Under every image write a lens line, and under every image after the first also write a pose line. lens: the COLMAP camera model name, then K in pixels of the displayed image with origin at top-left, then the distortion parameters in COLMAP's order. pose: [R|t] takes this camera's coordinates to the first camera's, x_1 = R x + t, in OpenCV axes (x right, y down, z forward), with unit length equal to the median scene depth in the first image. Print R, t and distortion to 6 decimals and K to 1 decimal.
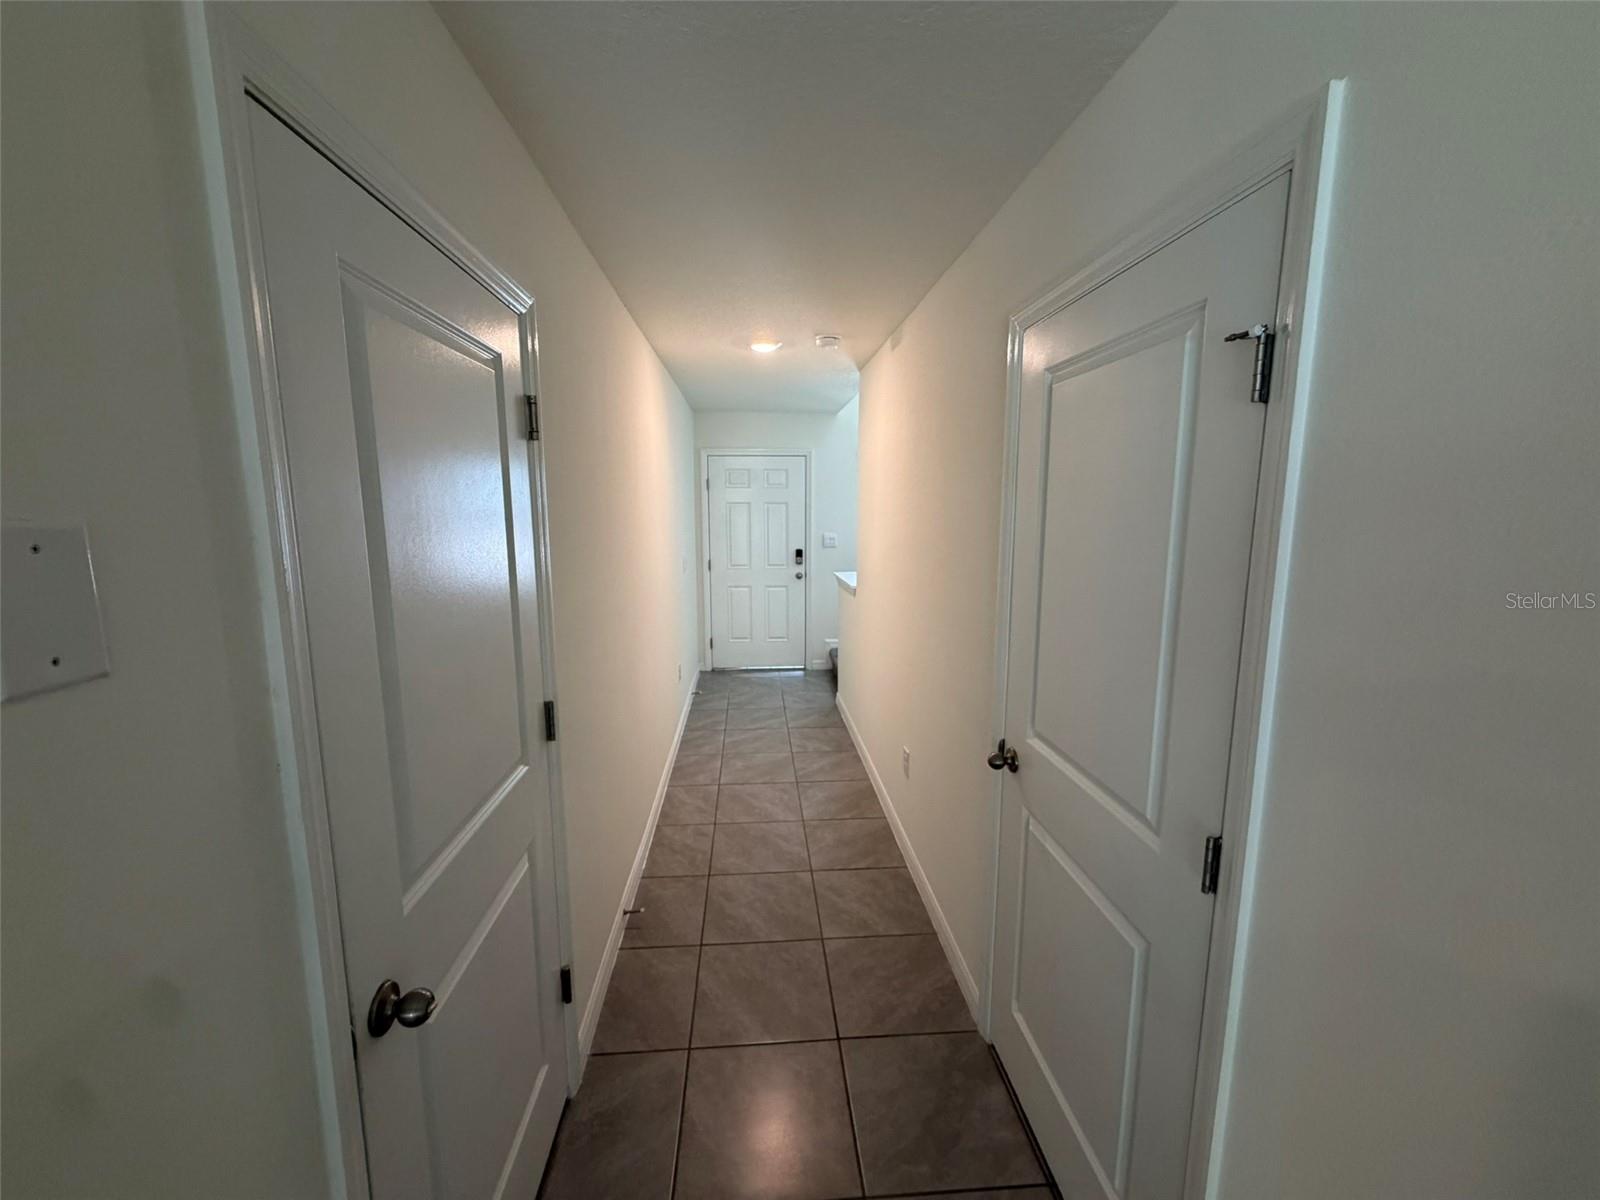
lens RADIAL K [[639.4, 0, 798.0], [0, 639.4, 599.8], [0, 0, 1]] dist [-0.000120, 0.000528]
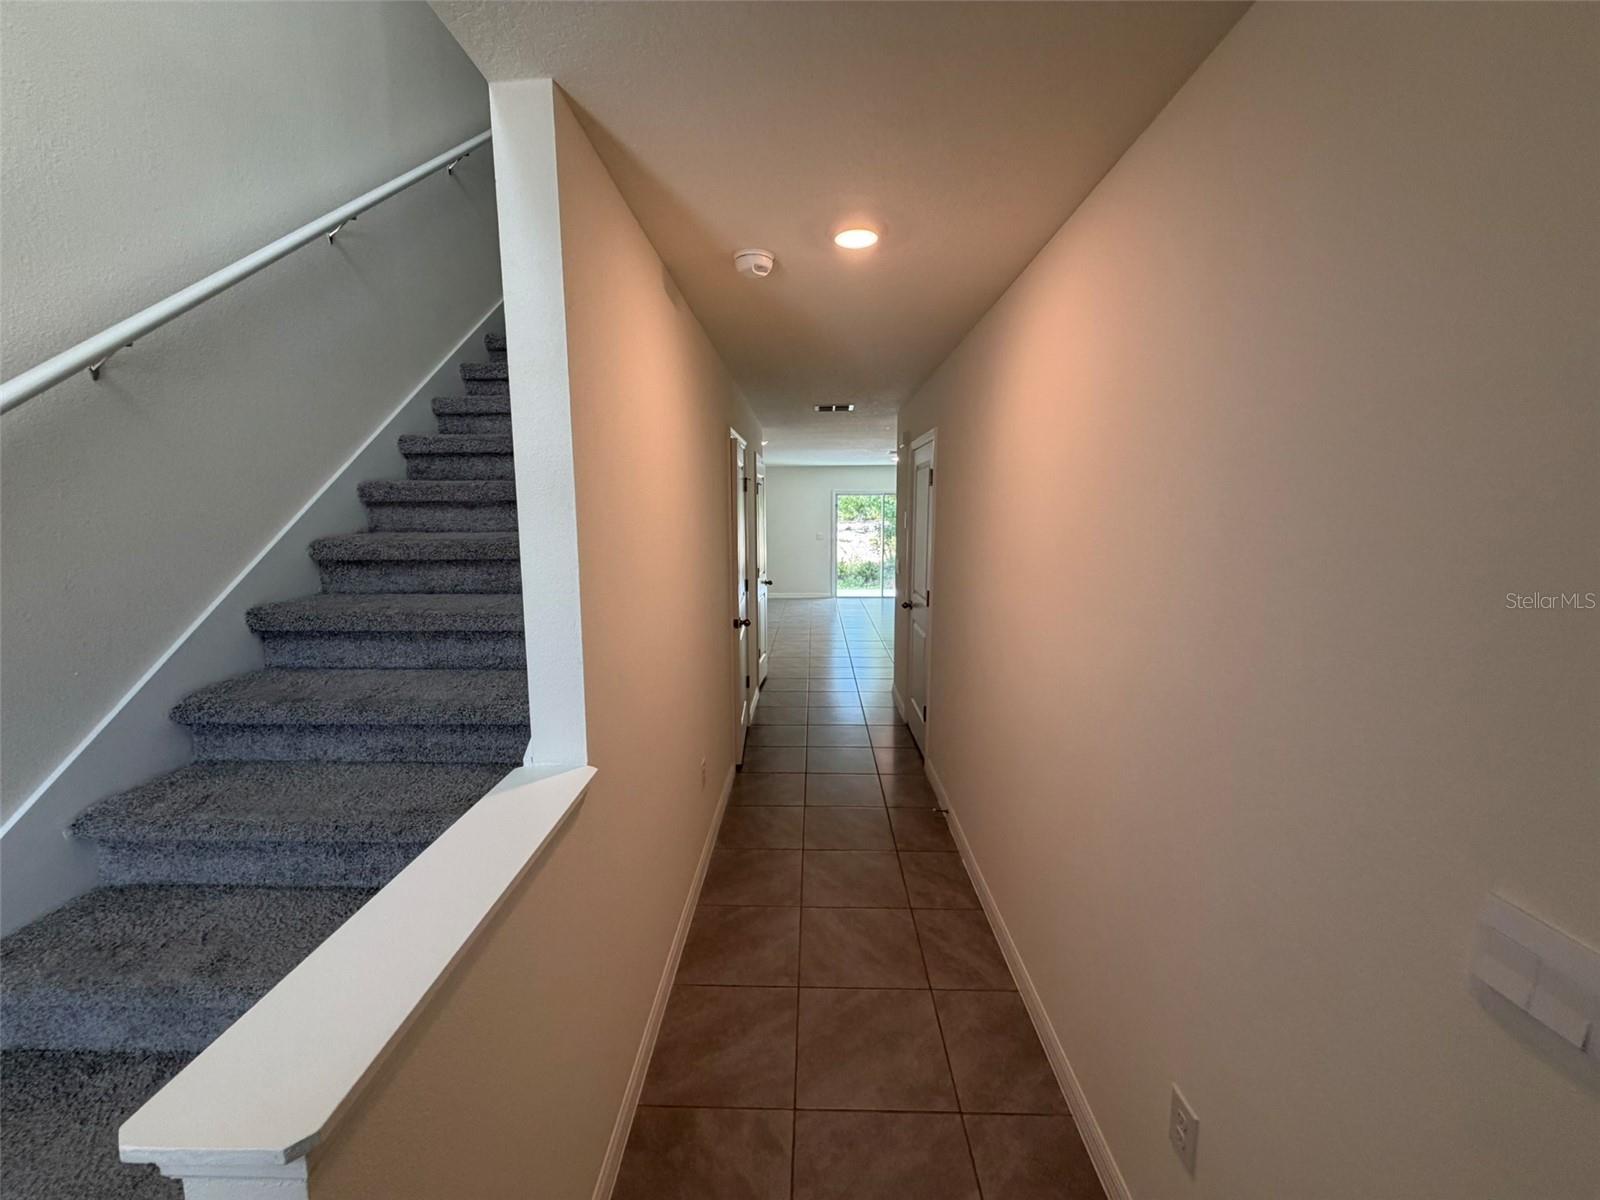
lens RADIAL K [[639.4, 0, 798.0], [0, 639.4, 599.8], [0, 0, 1]] dist [-0.000120, 0.000528]
pose [[-0.995179, -0.011657, 0.097376, -0.053115], [0.016738, 0.958151, 0.285772, -0.218765], [-0.096632, 0.286024, -0.953337, 1.431200]]
